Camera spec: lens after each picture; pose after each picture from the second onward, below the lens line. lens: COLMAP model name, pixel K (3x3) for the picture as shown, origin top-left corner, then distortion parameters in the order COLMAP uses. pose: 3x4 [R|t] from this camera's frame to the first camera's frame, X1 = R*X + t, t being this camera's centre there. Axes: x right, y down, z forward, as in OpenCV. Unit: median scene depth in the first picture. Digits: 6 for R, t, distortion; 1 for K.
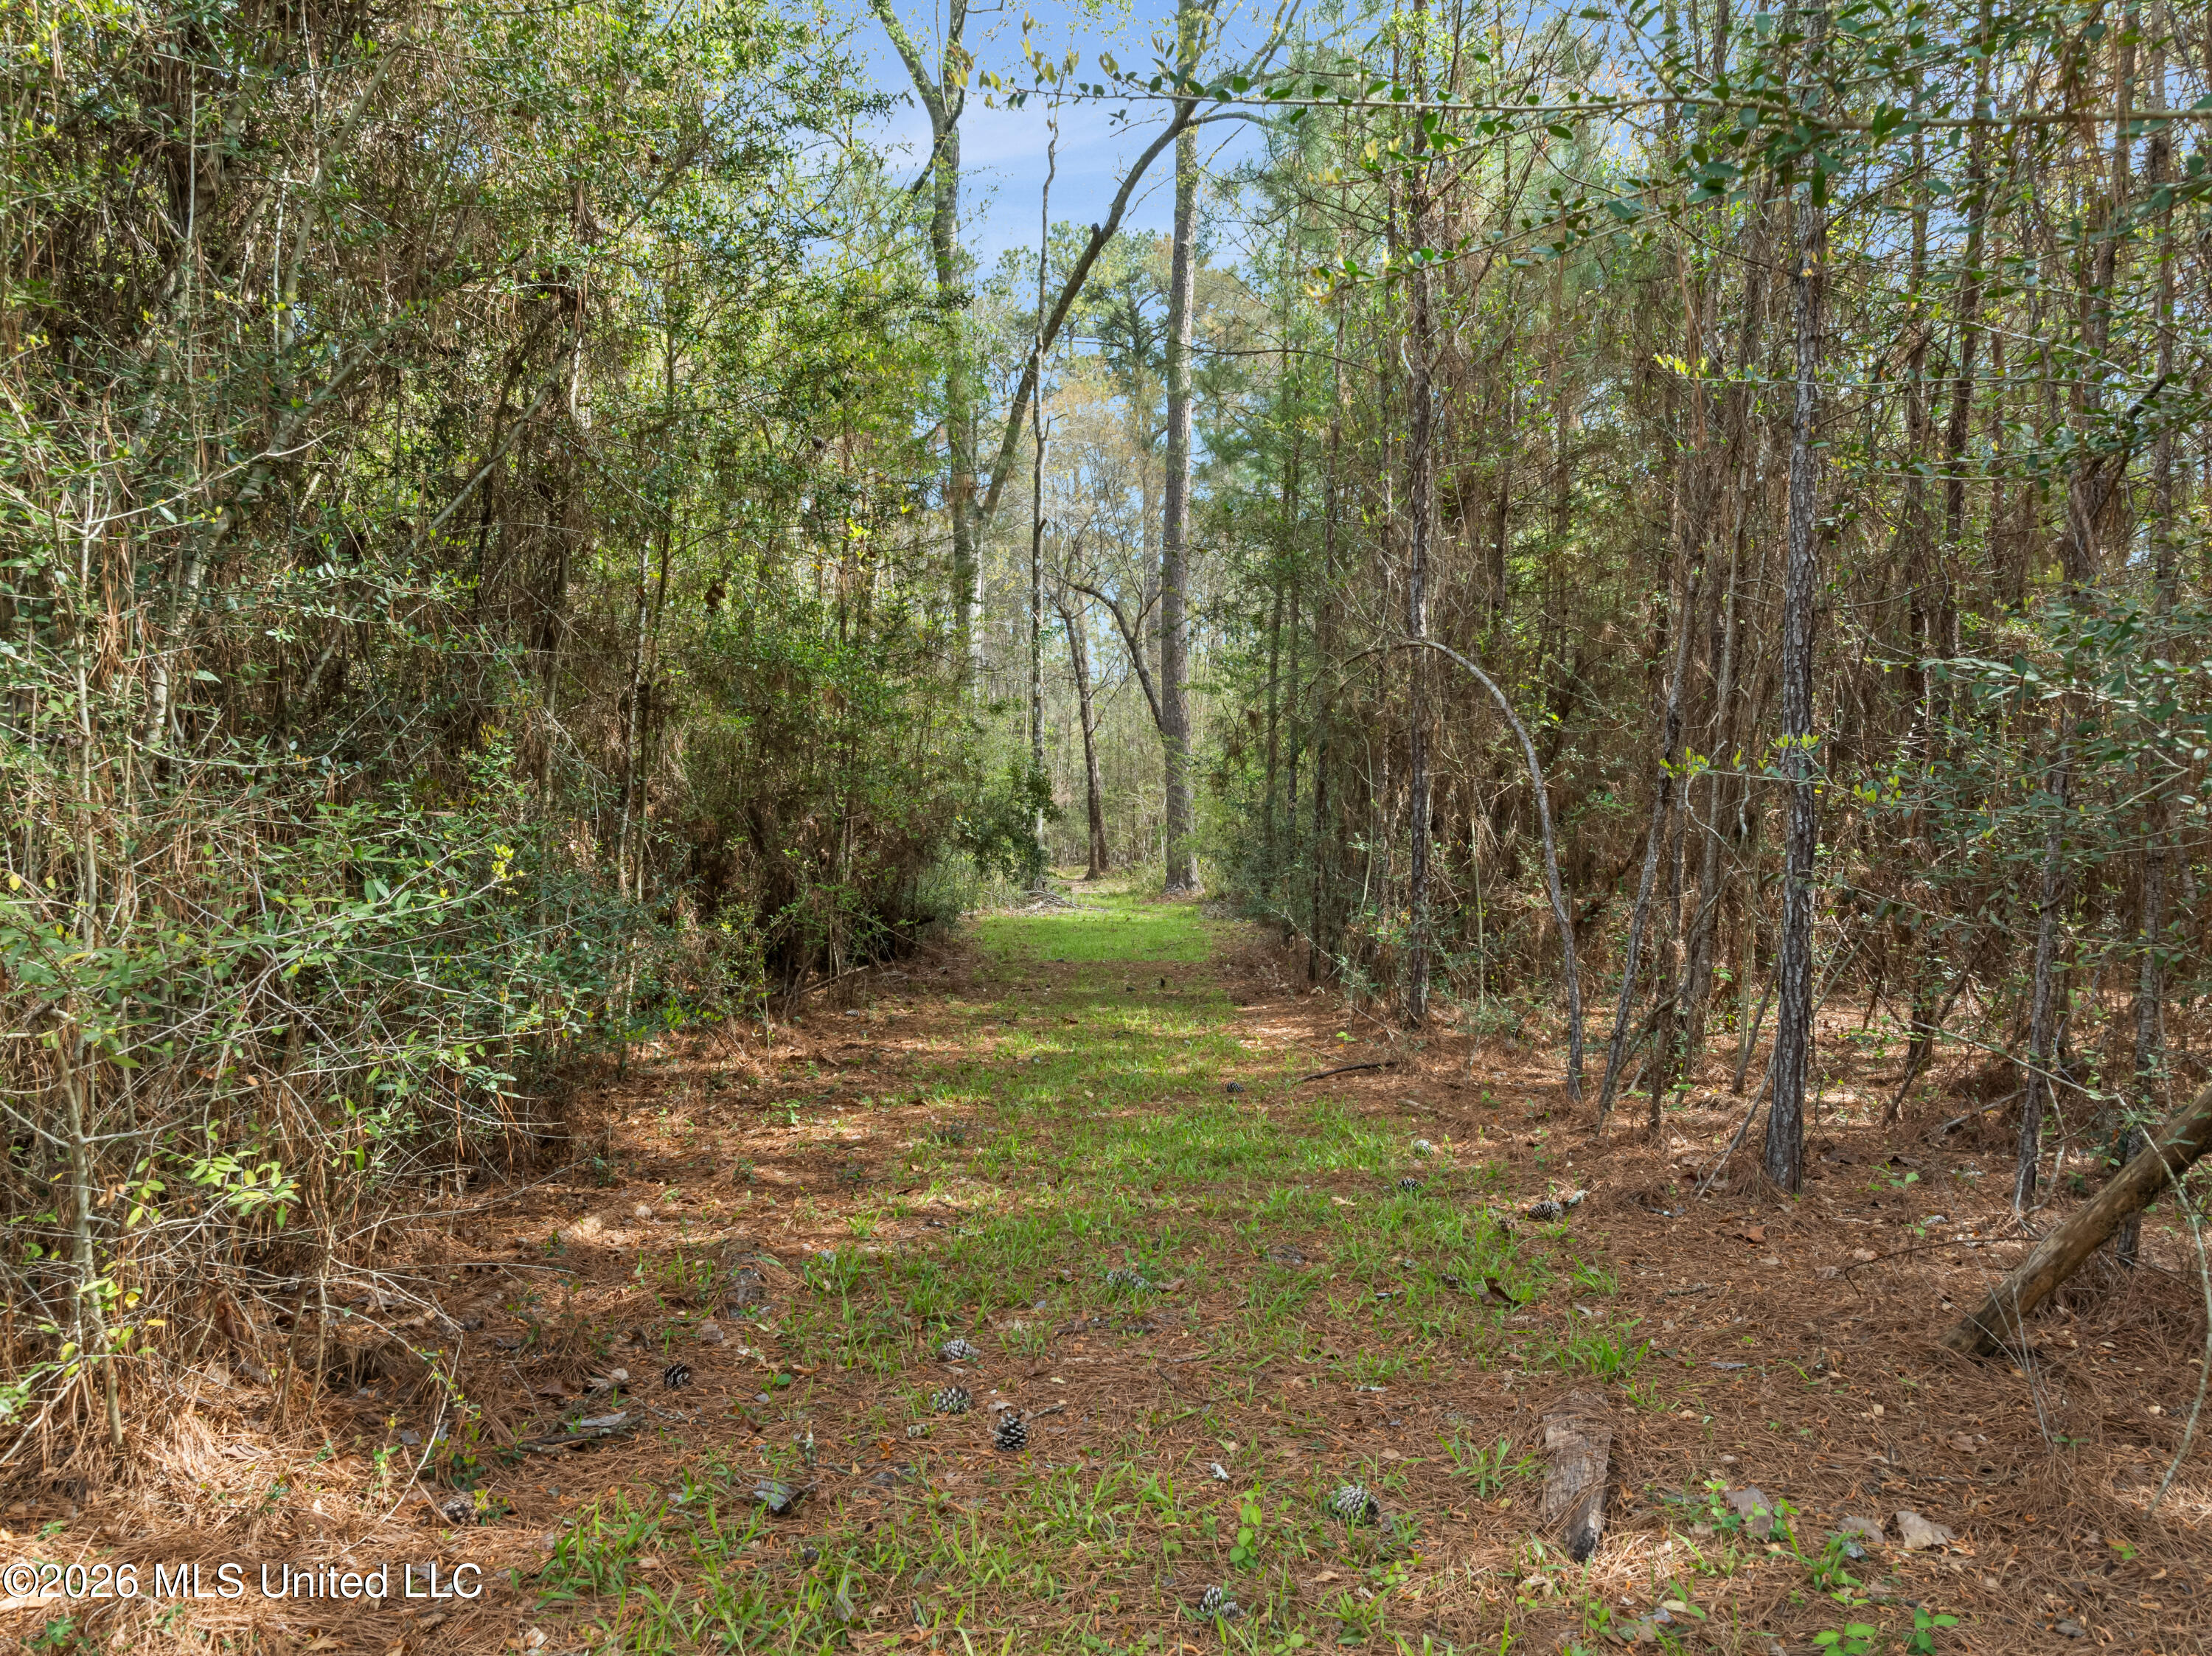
lens RADIAL K [[1564.3, 0, 1106.4], [0, 1564.3, 831.4], [0, 0, 1]] dist [0.007176, 0.002988]
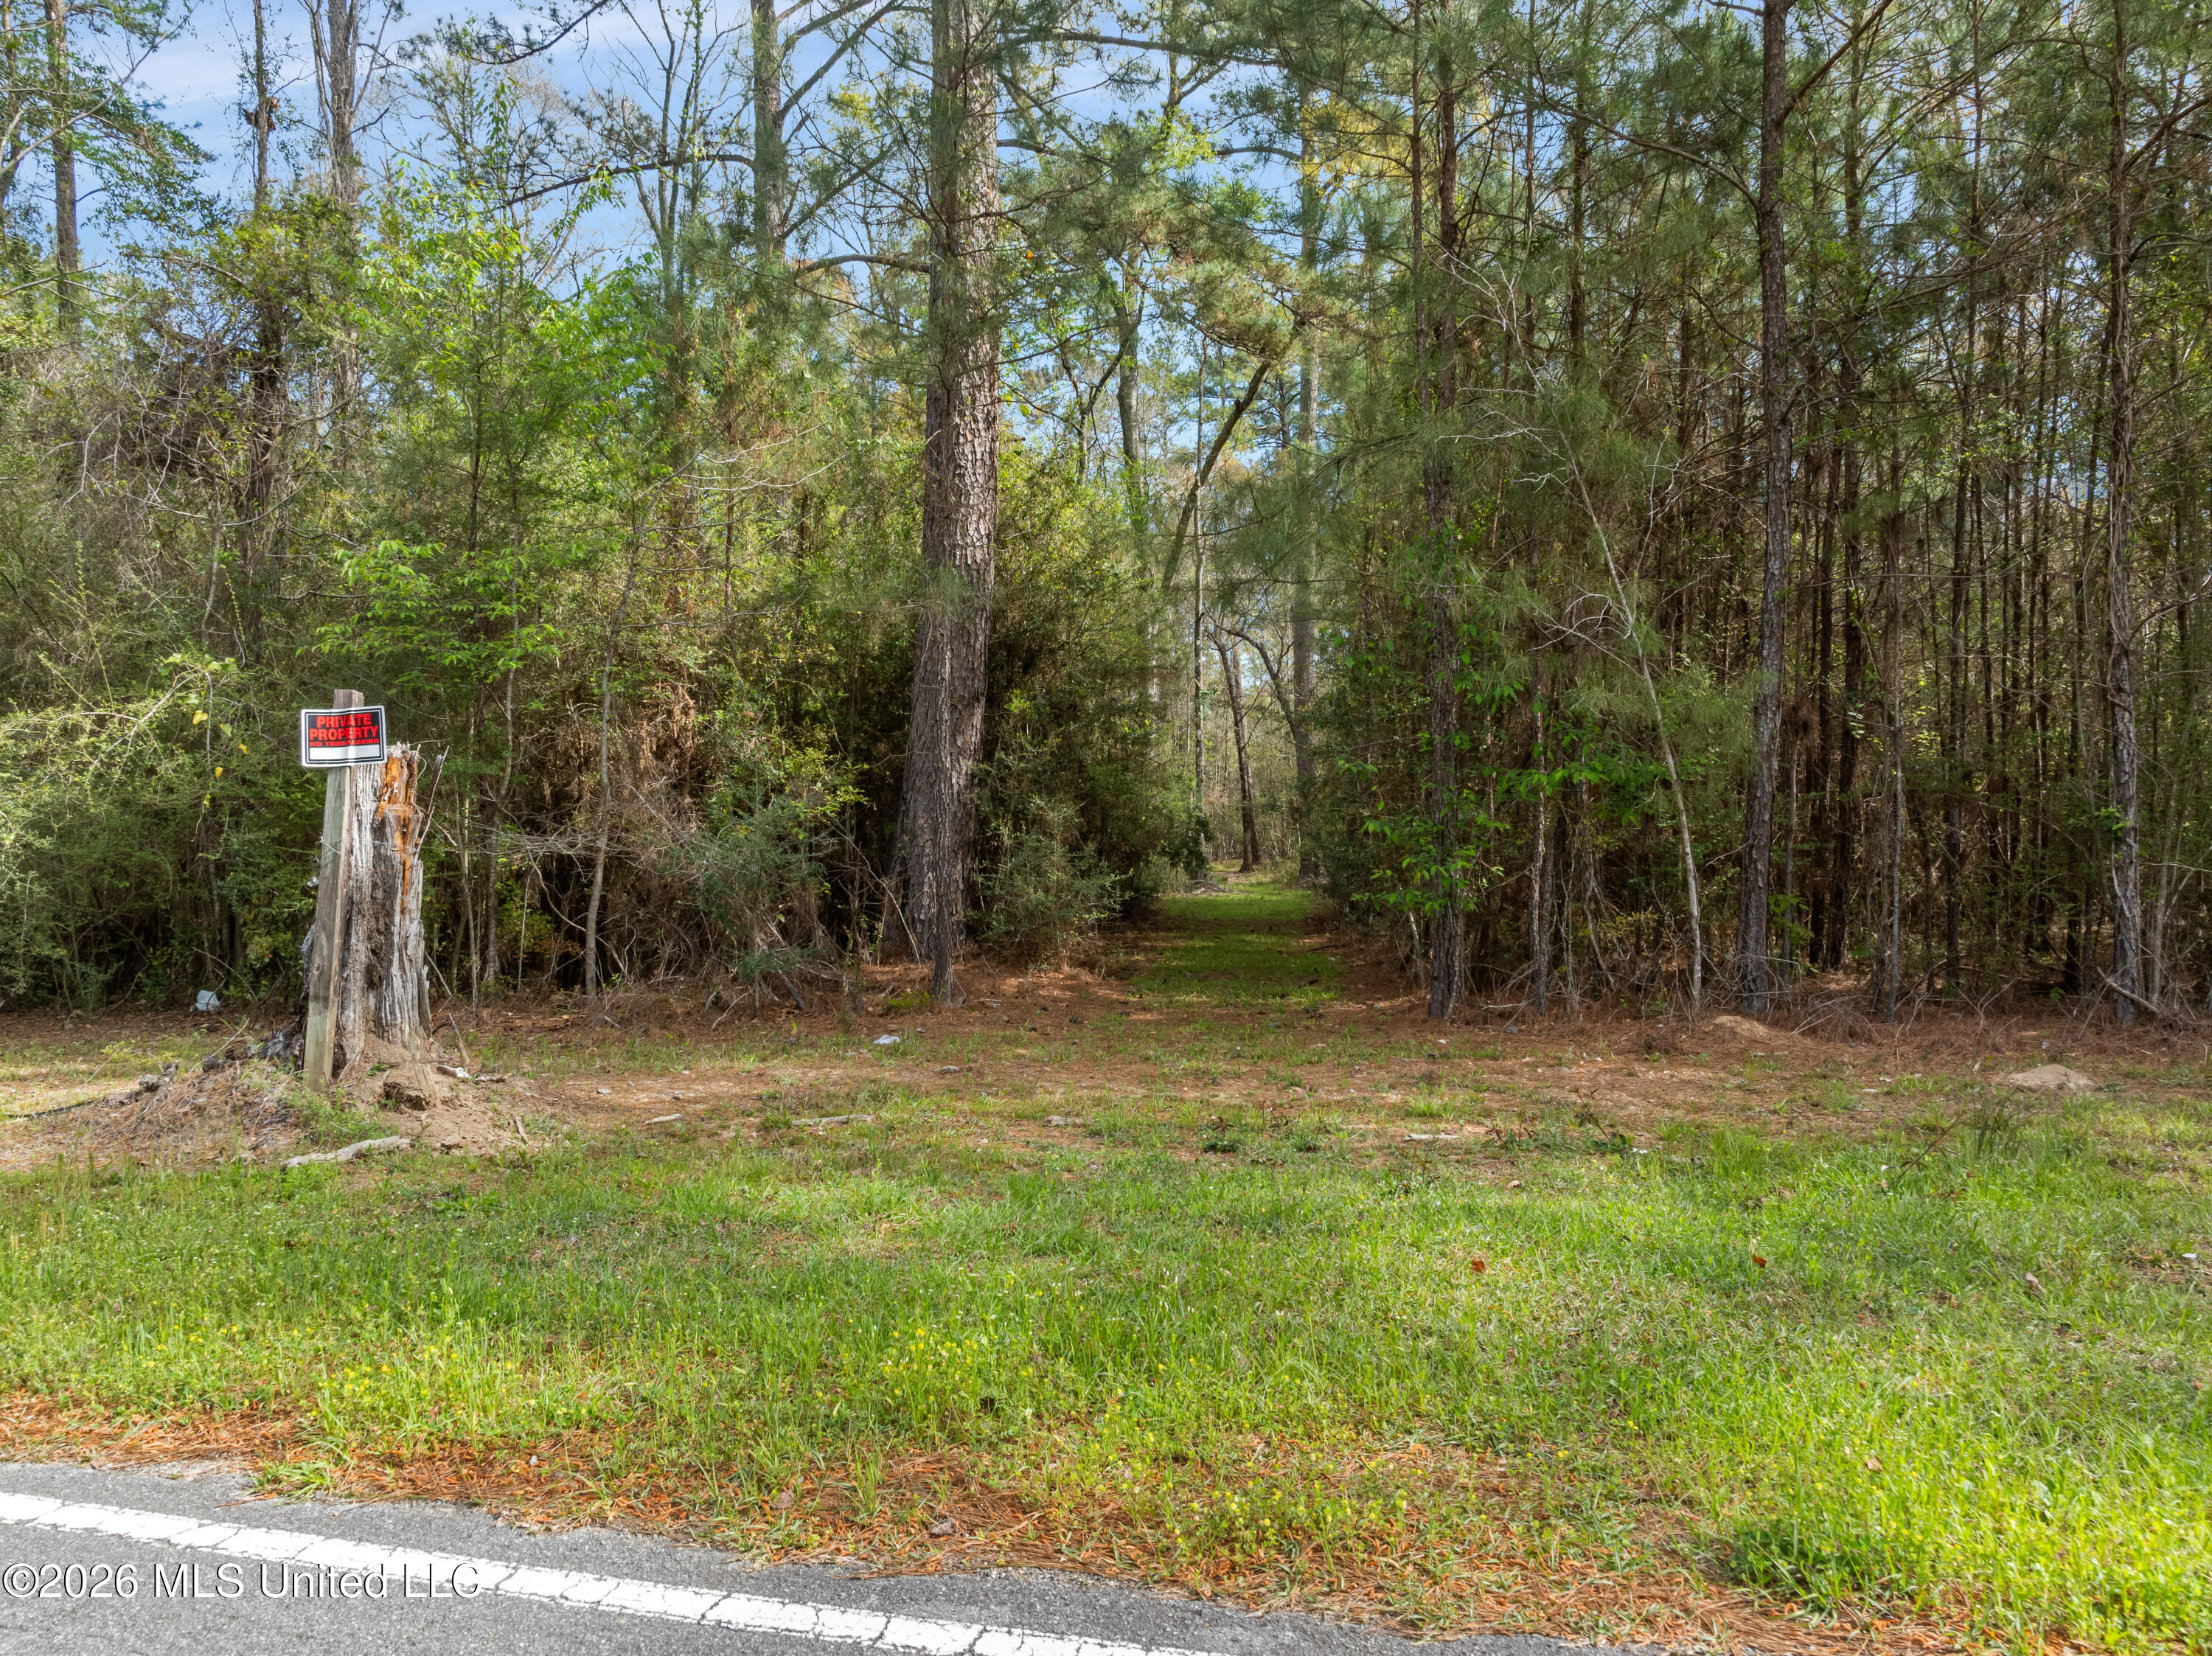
lens RADIAL K [[1564.3, 0, 1106.7], [0, 1564.3, 829.1], [0, 0, 1]] dist [0.007176, 0.002988]
pose [[0.994837, -0.008740, -0.101108, 0.007449], [0.009063, 0.999955, 0.002734, -0.006440], [0.101080, -0.003636, 0.994872, -0.208345]]
